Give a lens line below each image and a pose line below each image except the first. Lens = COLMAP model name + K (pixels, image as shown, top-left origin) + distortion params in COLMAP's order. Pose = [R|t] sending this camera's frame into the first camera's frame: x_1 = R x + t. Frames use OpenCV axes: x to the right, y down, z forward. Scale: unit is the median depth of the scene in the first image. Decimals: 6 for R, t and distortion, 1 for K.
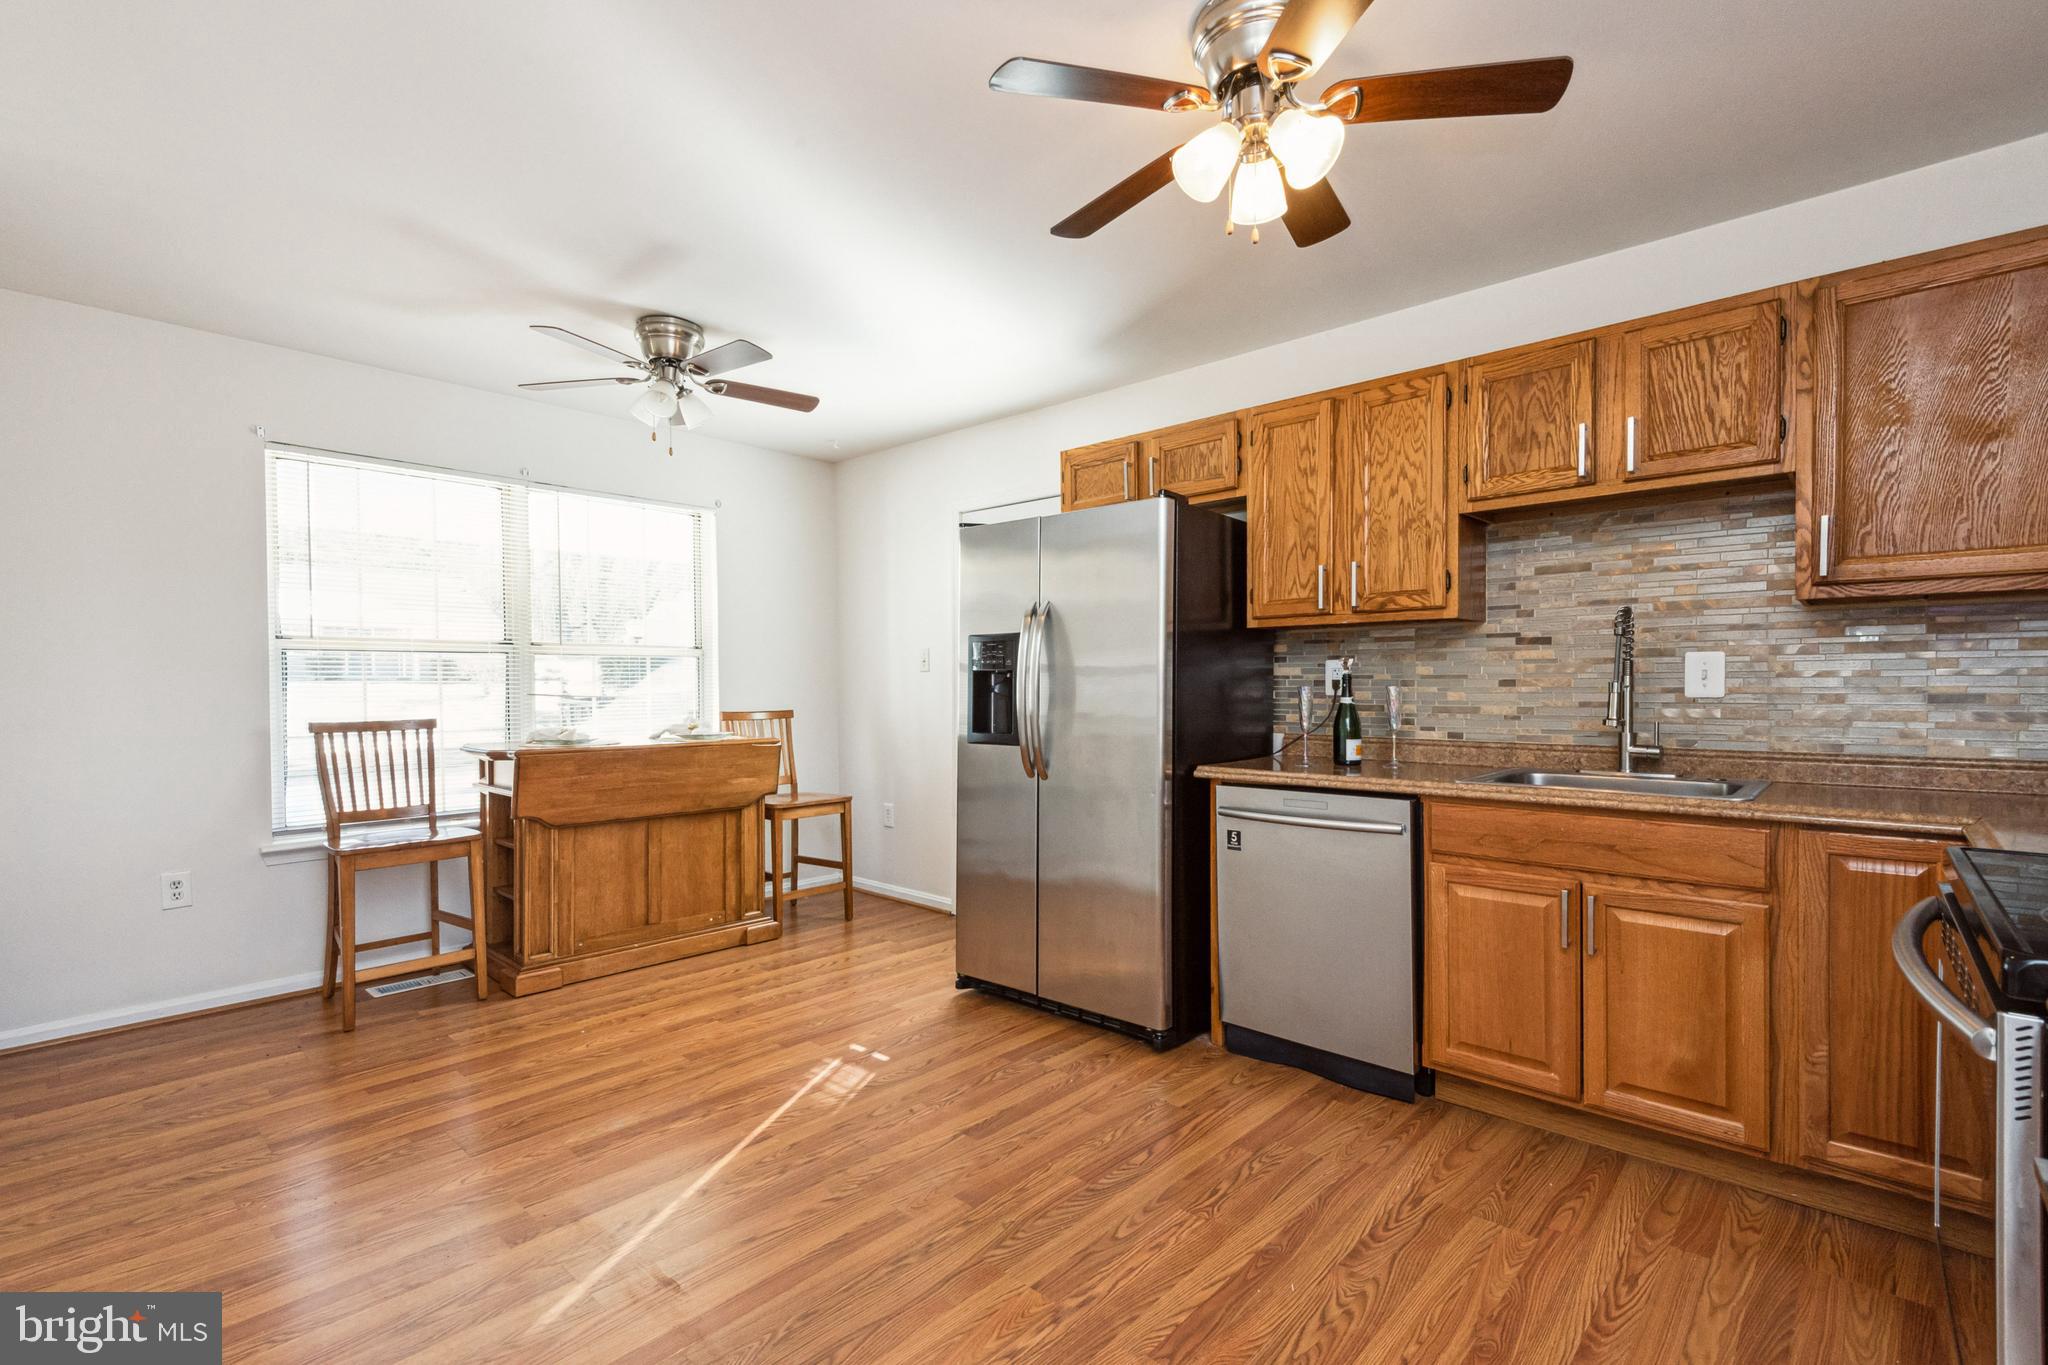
lens RADIAL K [[936.8, 0, 1014.5], [0, 936.8, 688.0], [0, 0, 1]] dist [0.015894, -0.005774]
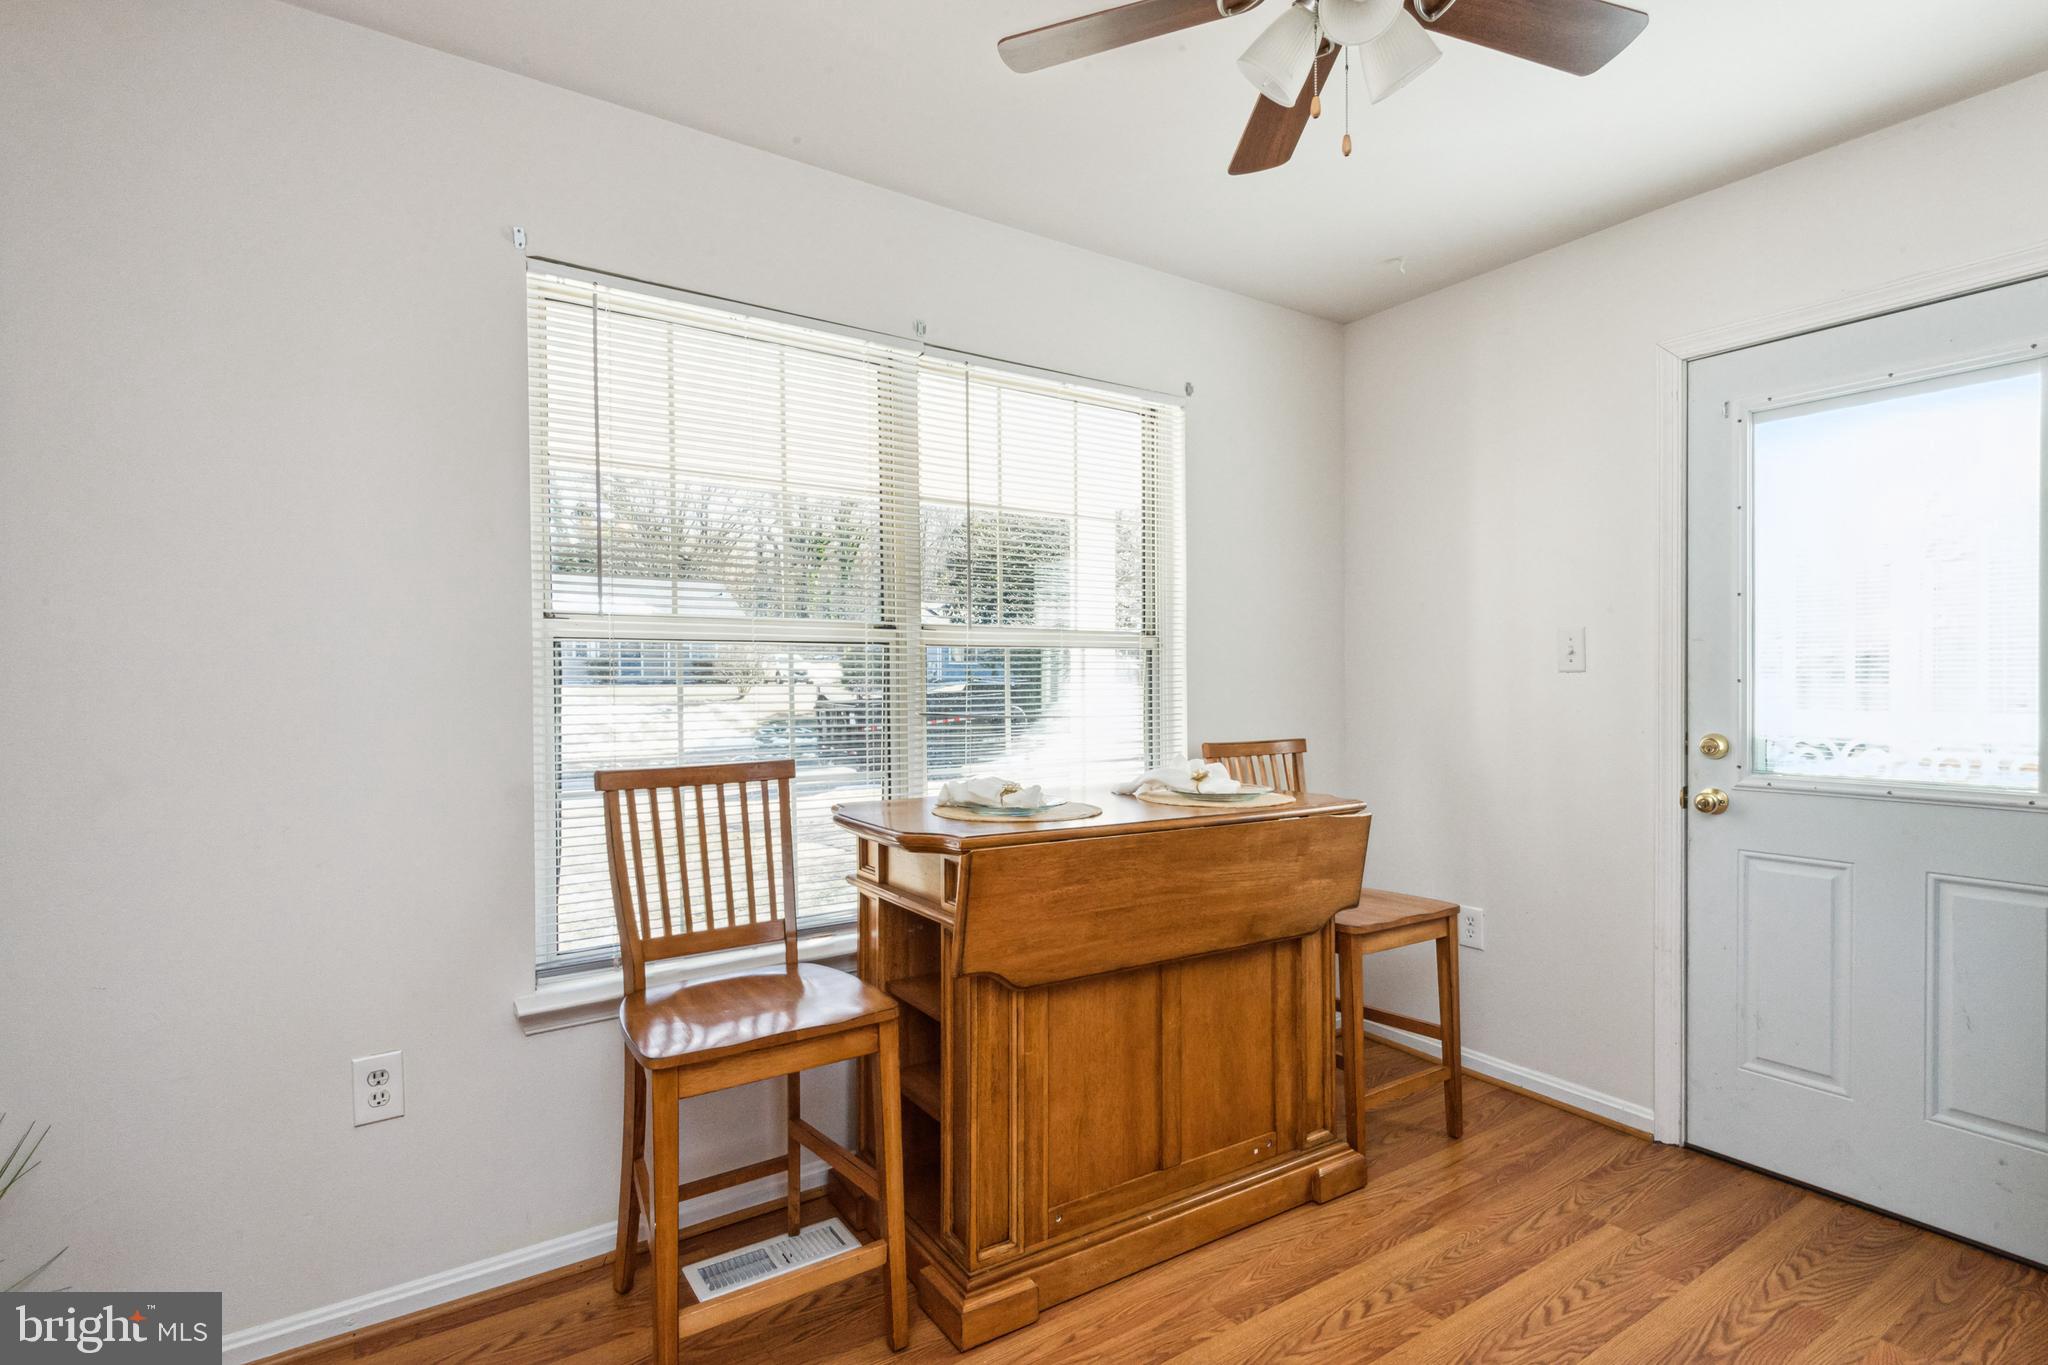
lens RADIAL K [[957.8, 0, 985.9], [0, 957.8, 692.8], [0, 0, 1]] dist [0.006563, -0.009311]
pose [[0.969589, 0.006967, -0.244639, -0.394772], [-0.005567, 0.999964, 0.006412, -0.011630], [0.244675, -0.004855, 0.969593, 0.520929]]
